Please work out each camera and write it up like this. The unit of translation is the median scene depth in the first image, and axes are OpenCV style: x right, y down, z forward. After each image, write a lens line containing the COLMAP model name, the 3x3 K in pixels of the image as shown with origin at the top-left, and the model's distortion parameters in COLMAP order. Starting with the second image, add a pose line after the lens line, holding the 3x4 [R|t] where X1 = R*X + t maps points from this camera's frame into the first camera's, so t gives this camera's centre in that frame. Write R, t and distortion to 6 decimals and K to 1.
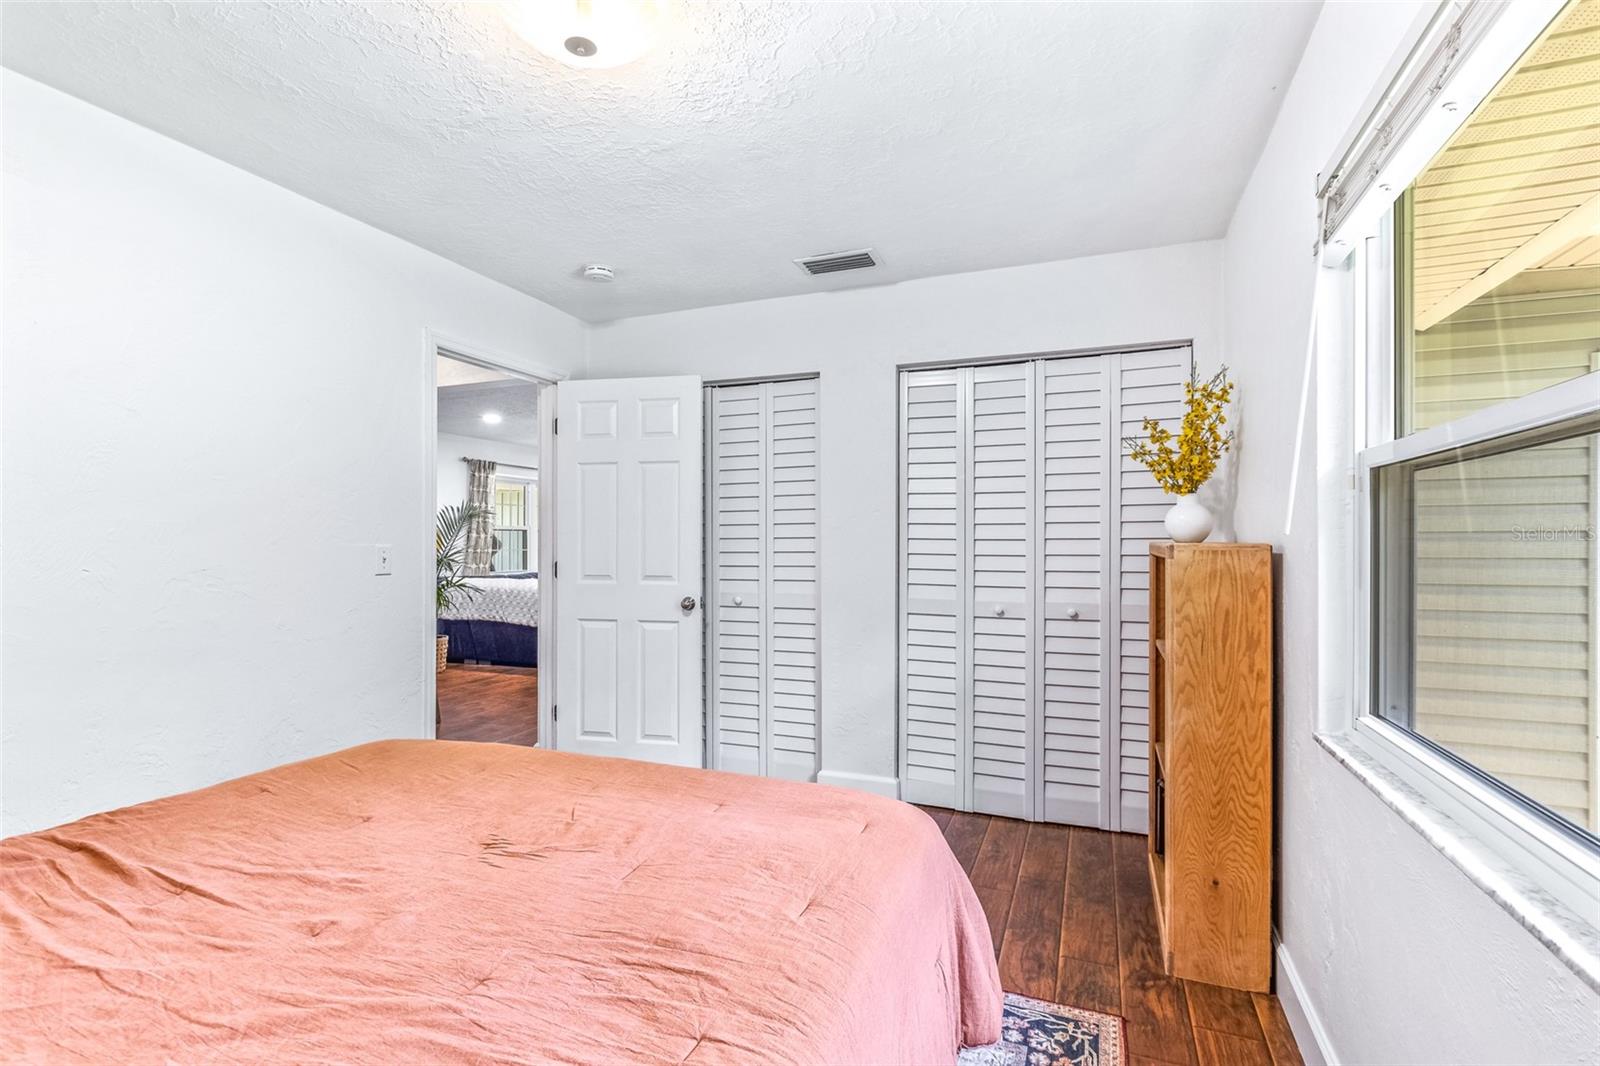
lens RADIAL K [[725.9, 0, 795.8], [0, 725.9, 536.0], [0, 0, 1]] dist [0.000203, 0.000198]
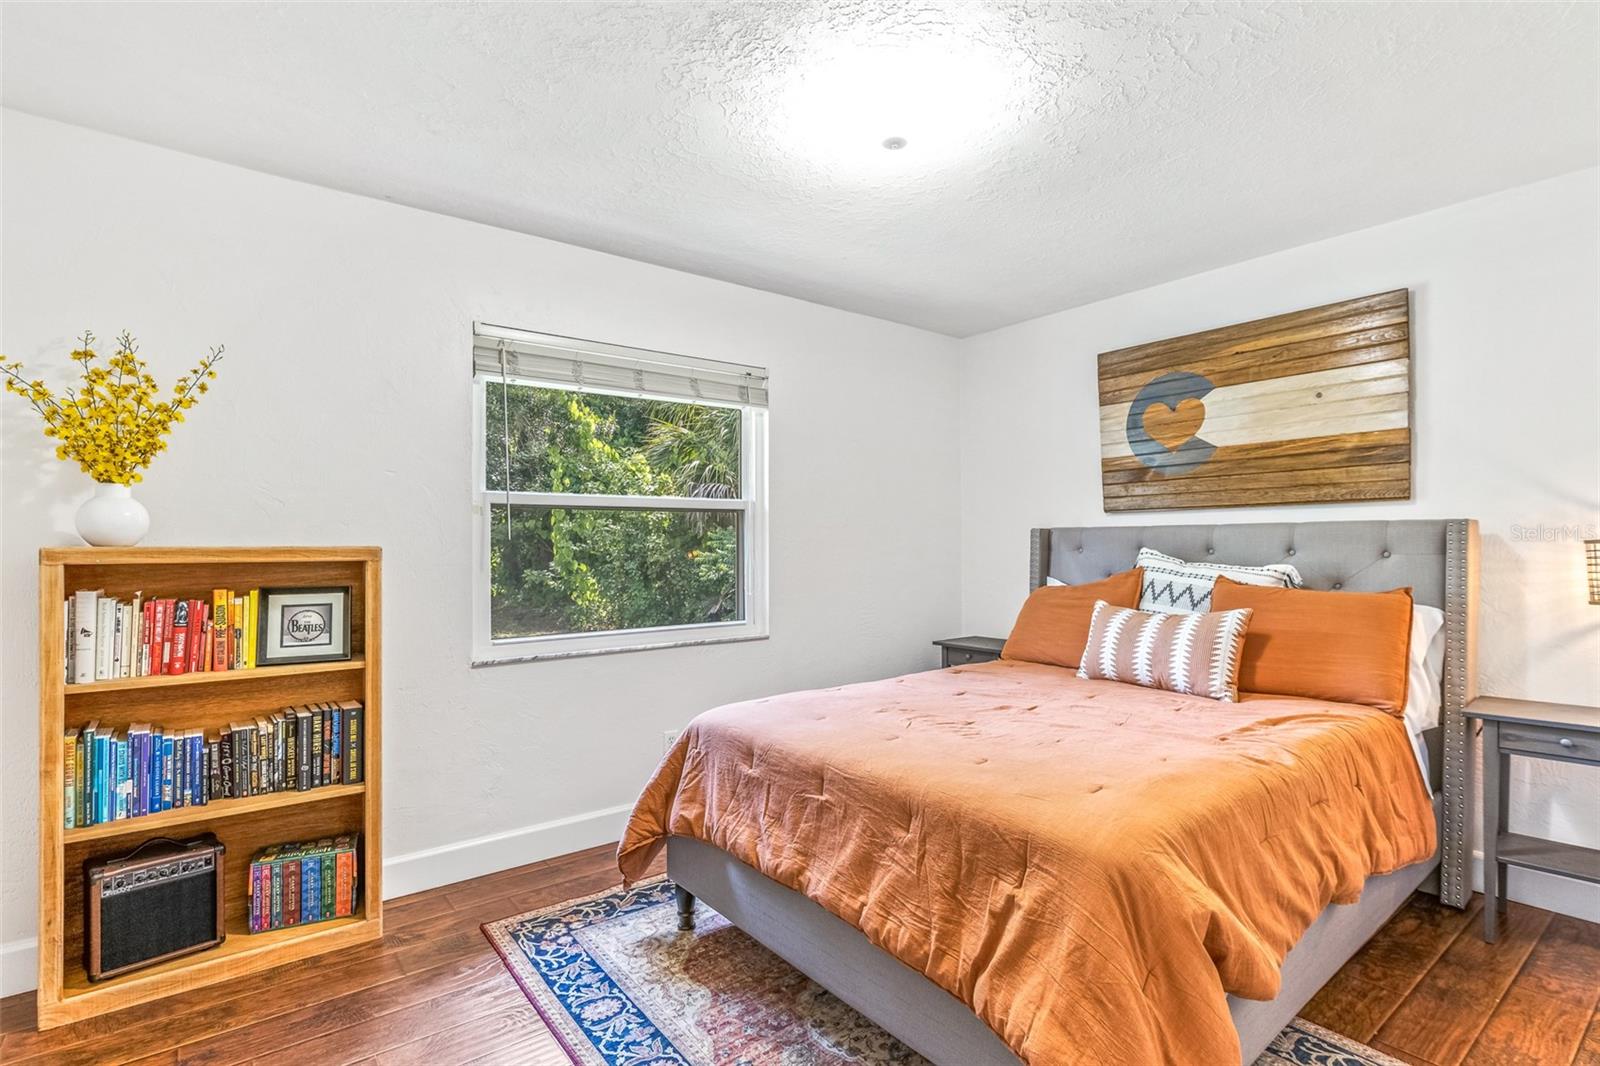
lens RADIAL K [[755.6, 0, 801.6], [0, 755.6, 541.4], [0, 0, 1]] dist [0.000375, -0.001145]
pose [[-0.853342, -0.000104, 0.521352, -0.720639], [-0.005174, 0.999952, -0.008269, 0.010948], [-0.521327, -0.009754, -0.853302, 1.889010]]
